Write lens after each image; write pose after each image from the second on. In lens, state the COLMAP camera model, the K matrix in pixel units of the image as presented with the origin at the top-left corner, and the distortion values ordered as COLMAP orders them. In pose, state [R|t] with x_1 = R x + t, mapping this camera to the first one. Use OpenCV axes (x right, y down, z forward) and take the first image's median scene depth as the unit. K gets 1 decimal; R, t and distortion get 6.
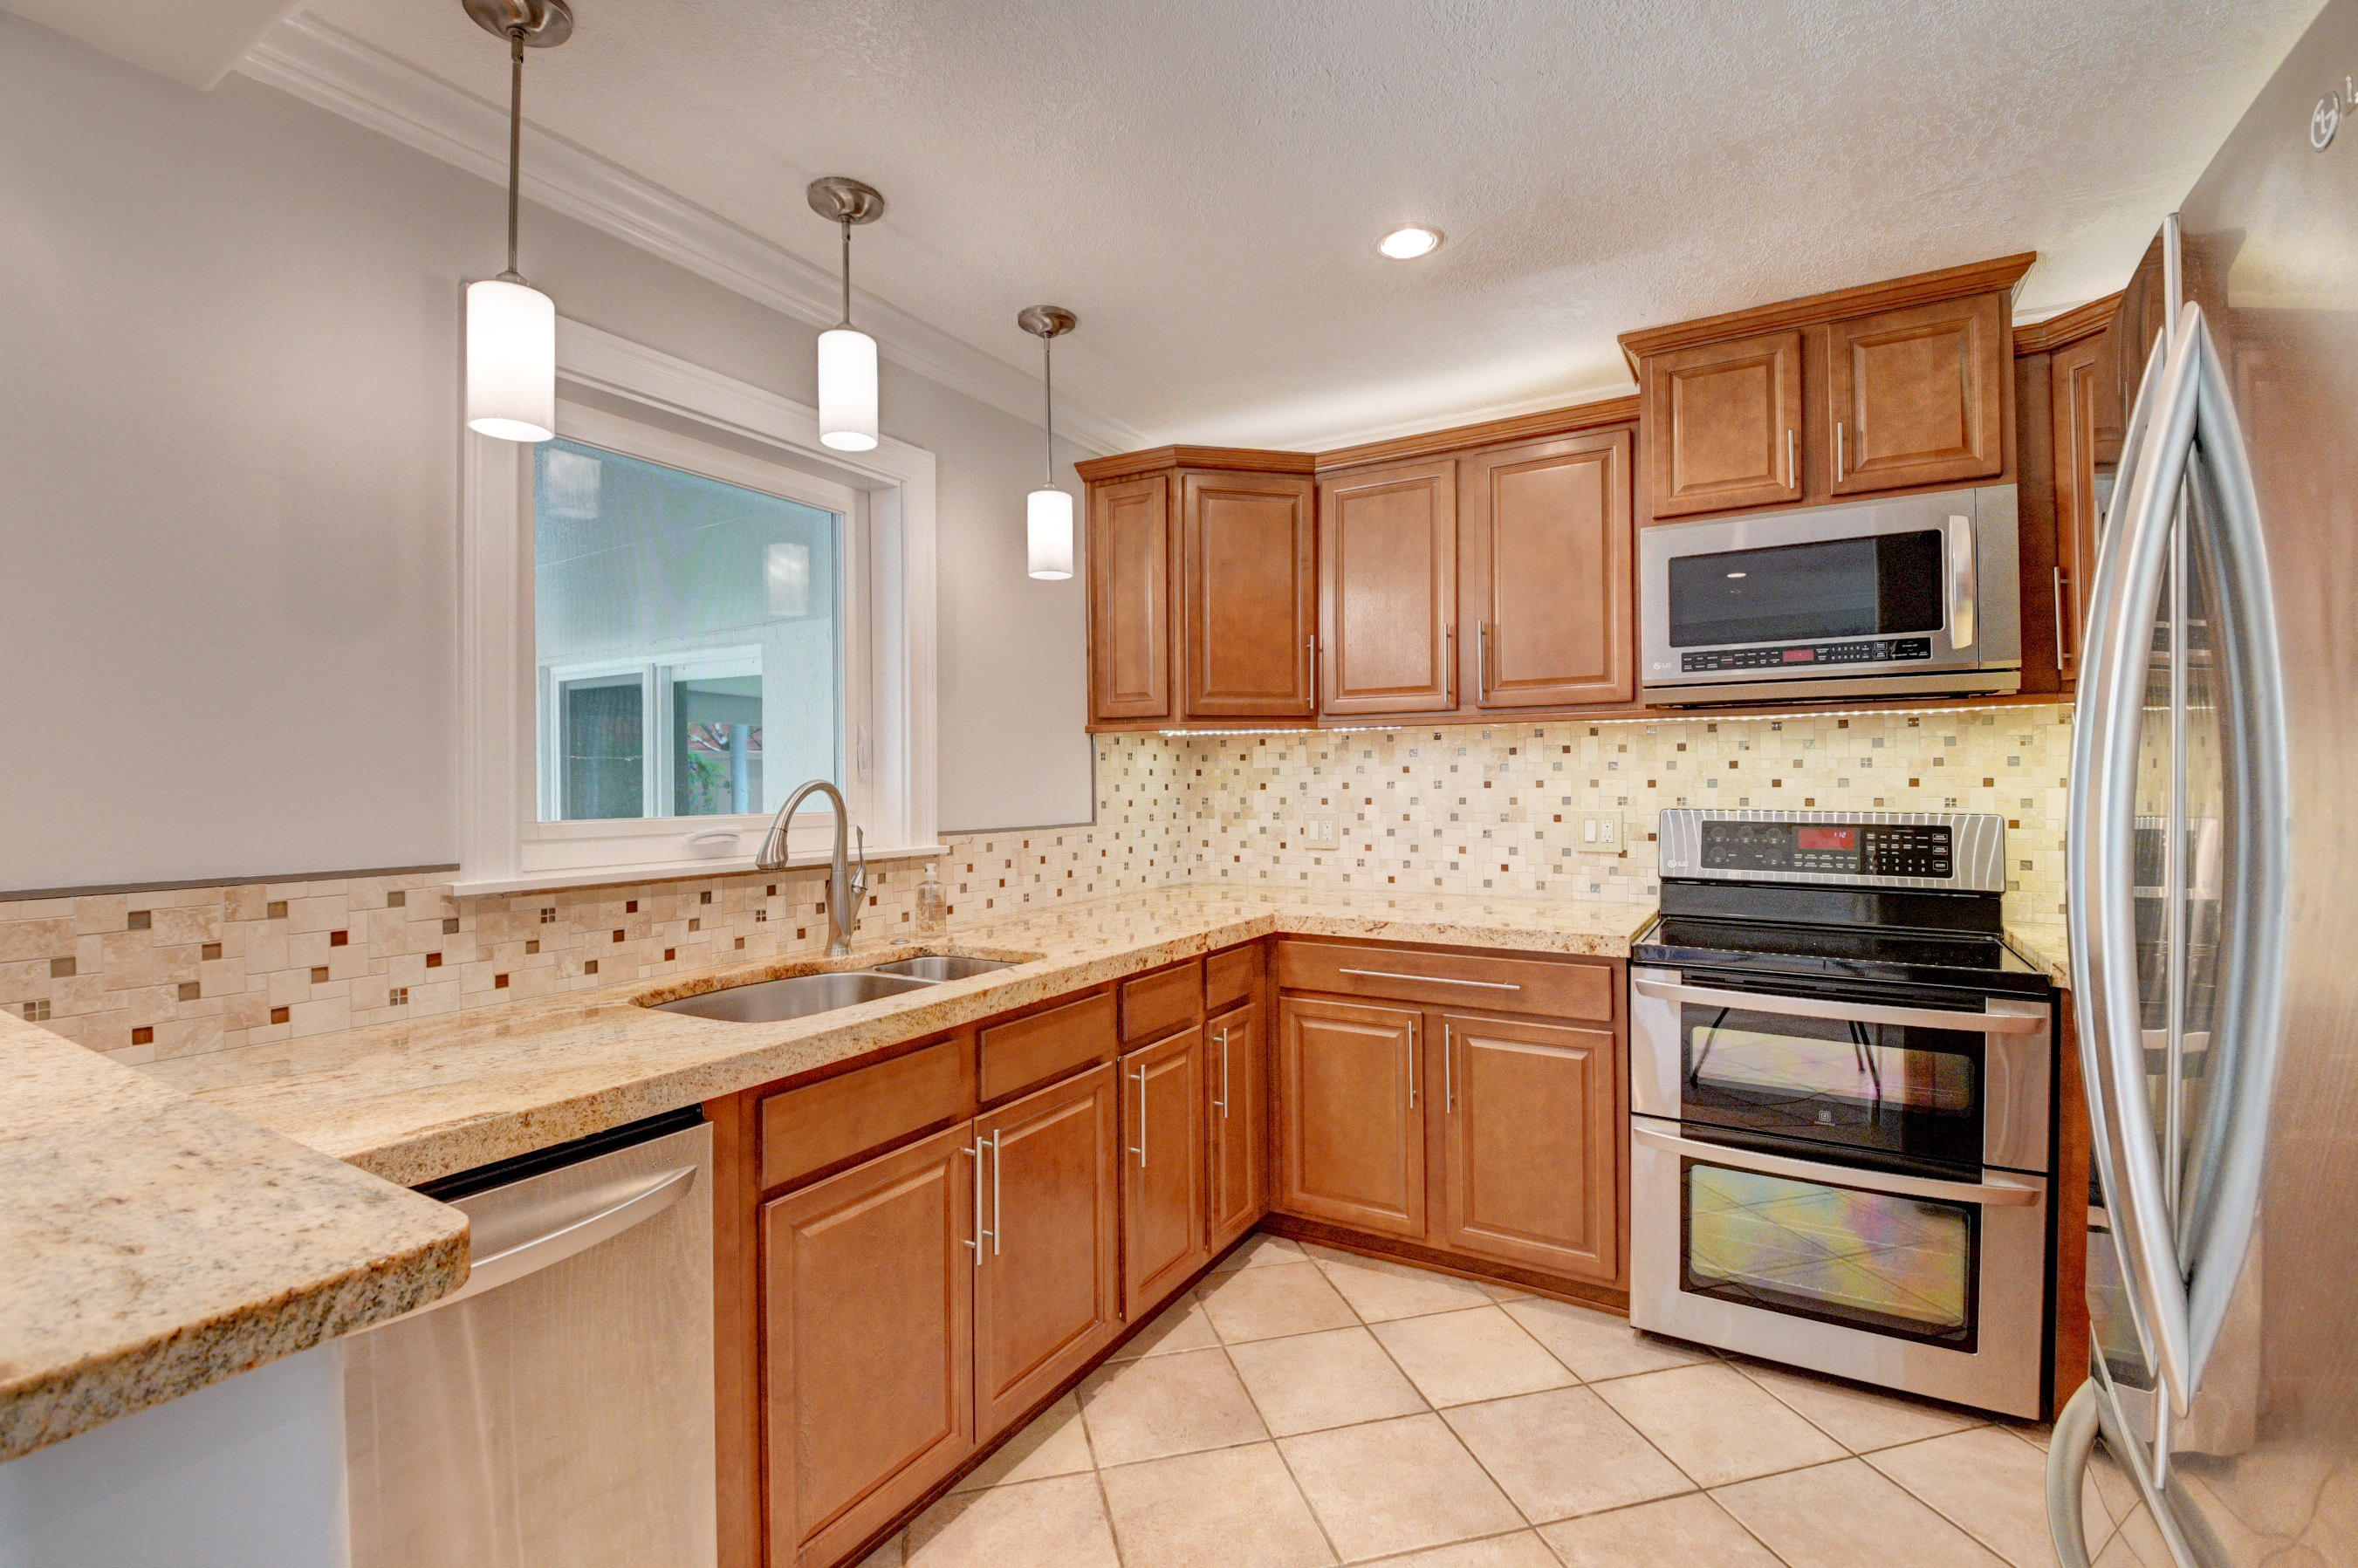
lens RADIAL K [[1027.3, 0, 1179.0], [0, 1027.3, 784.0], [0, 0, 1]] dist [0.000773, -0.018622]
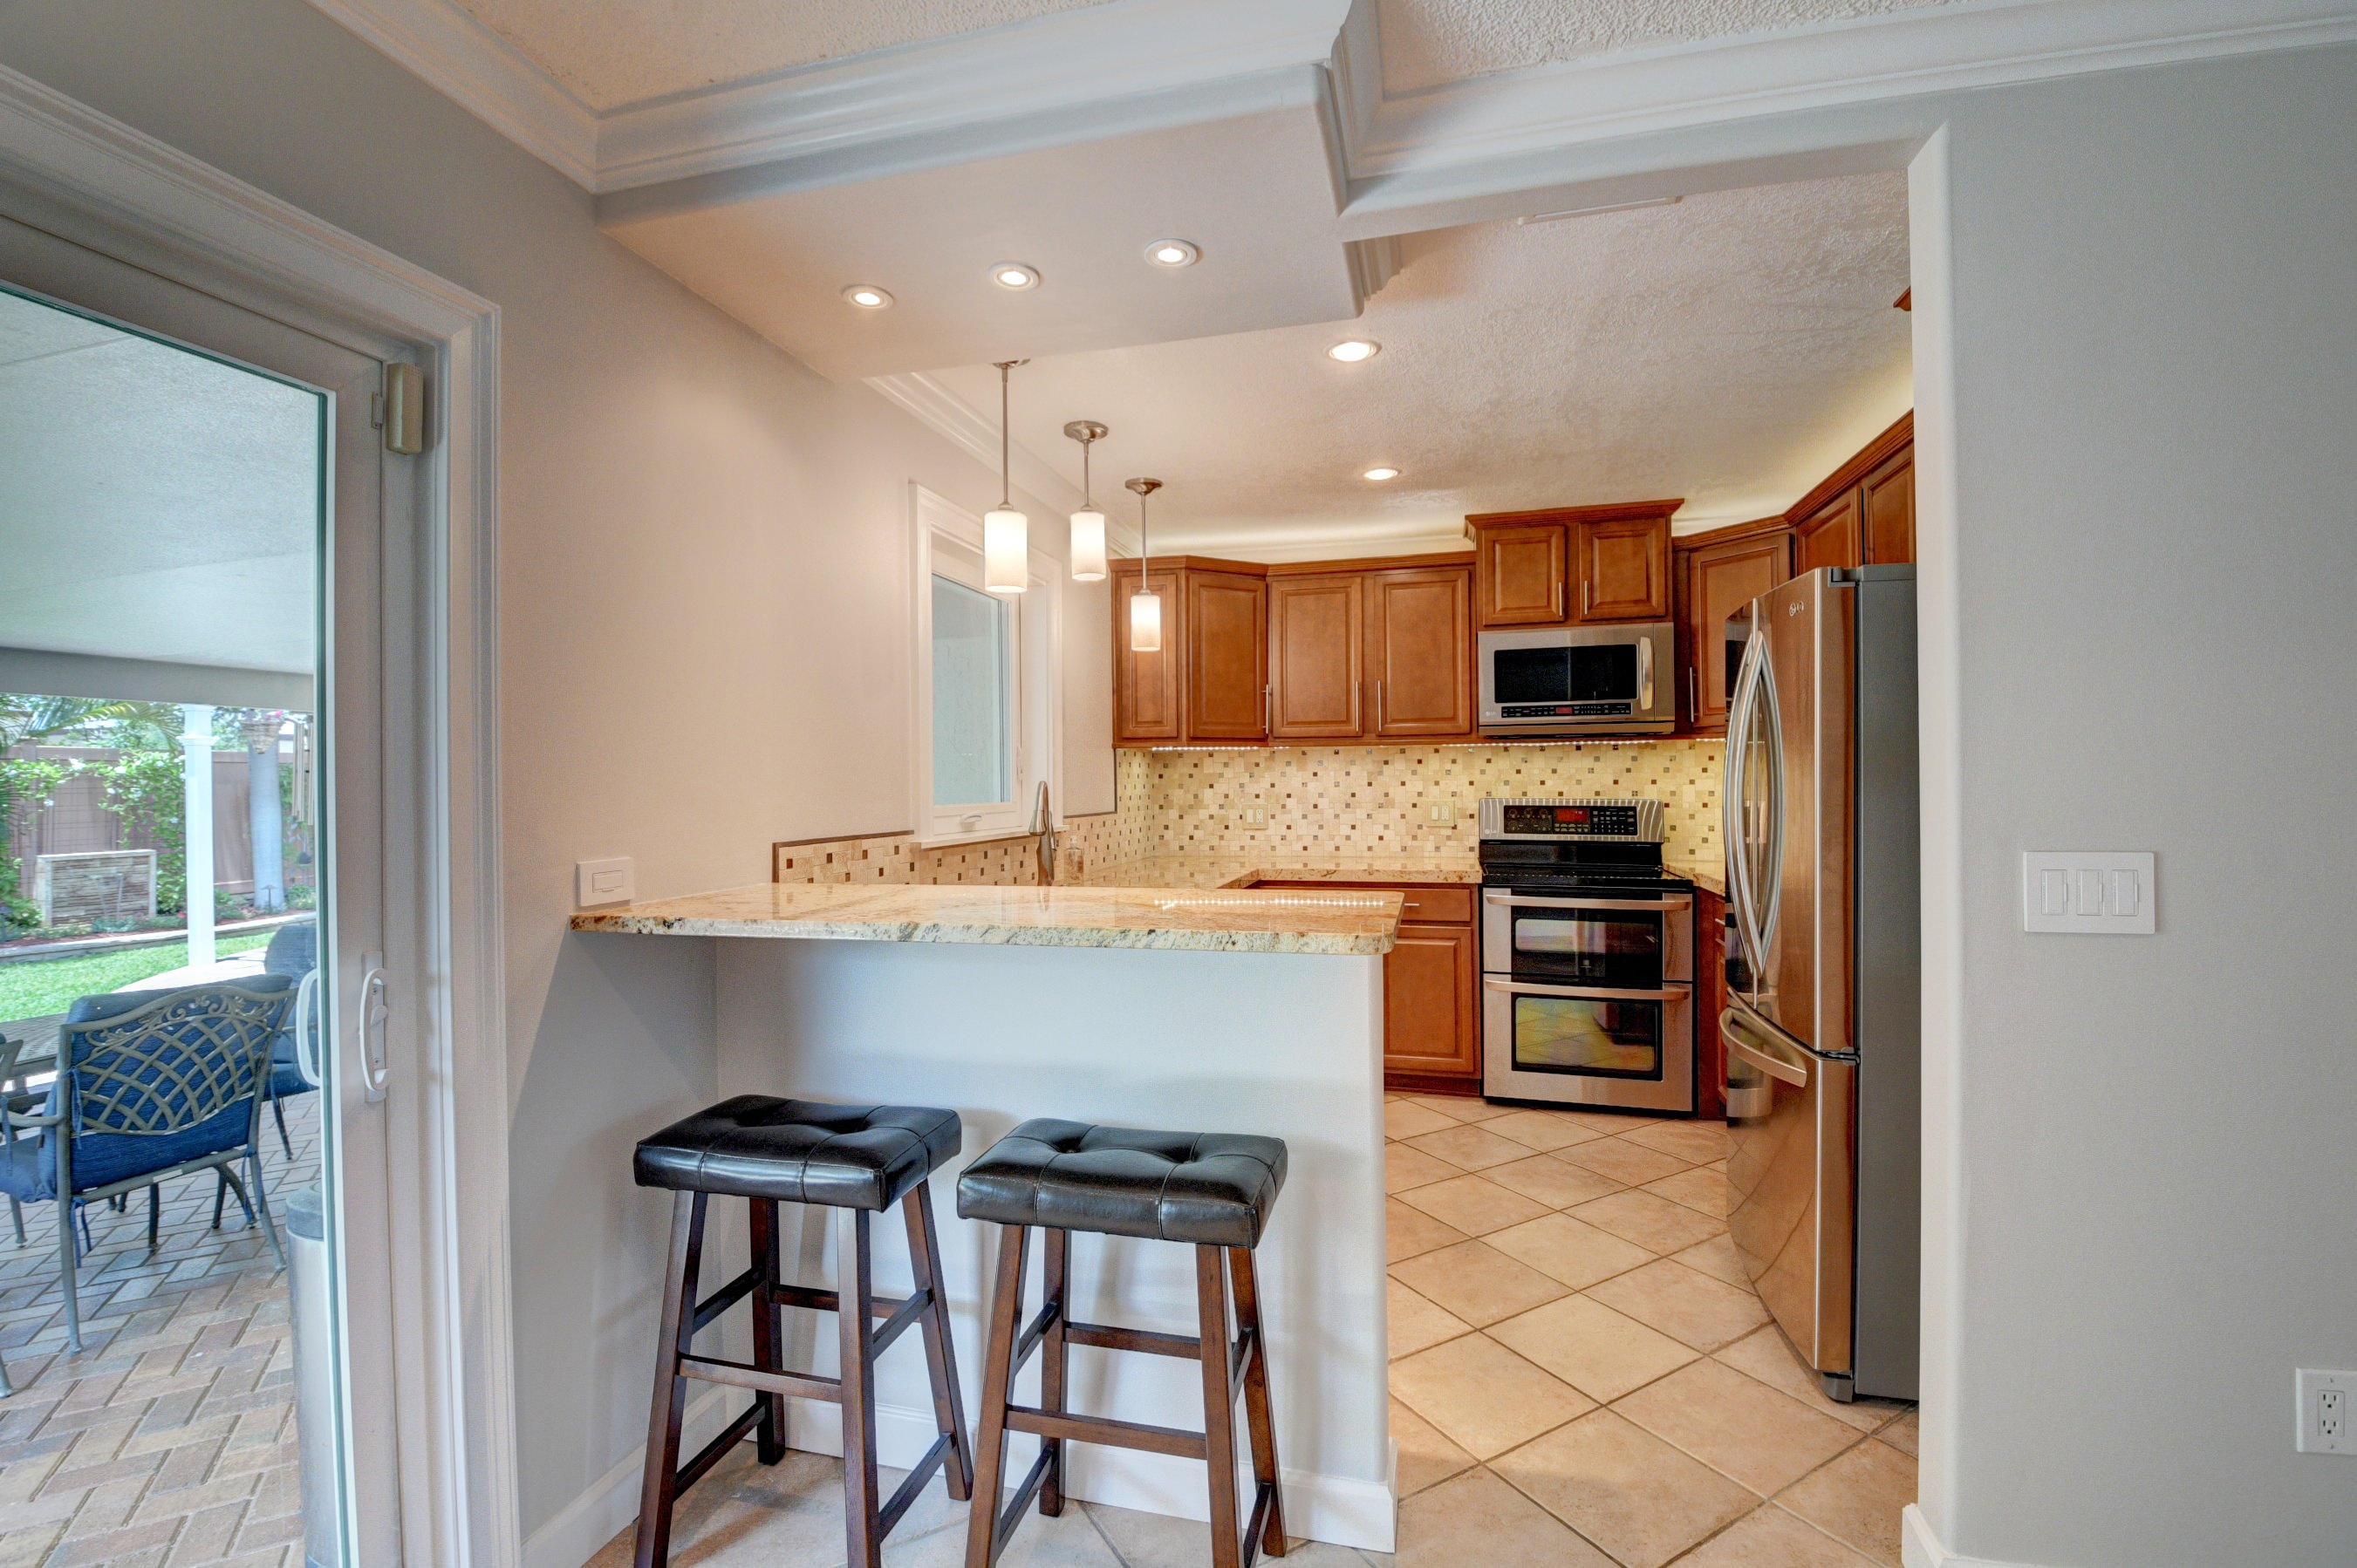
lens RADIAL K [[1021.9, 0, 1178.5], [0, 1021.9, 784.0], [0, 0, 1]] dist [0.014811, 0.000090]
pose [[0.960014, -0.001402, 0.279947, -0.483856], [0.002548, 0.999990, -0.003729, 0.006361], [-0.279939, 0.004293, 0.960008, -0.466124]]
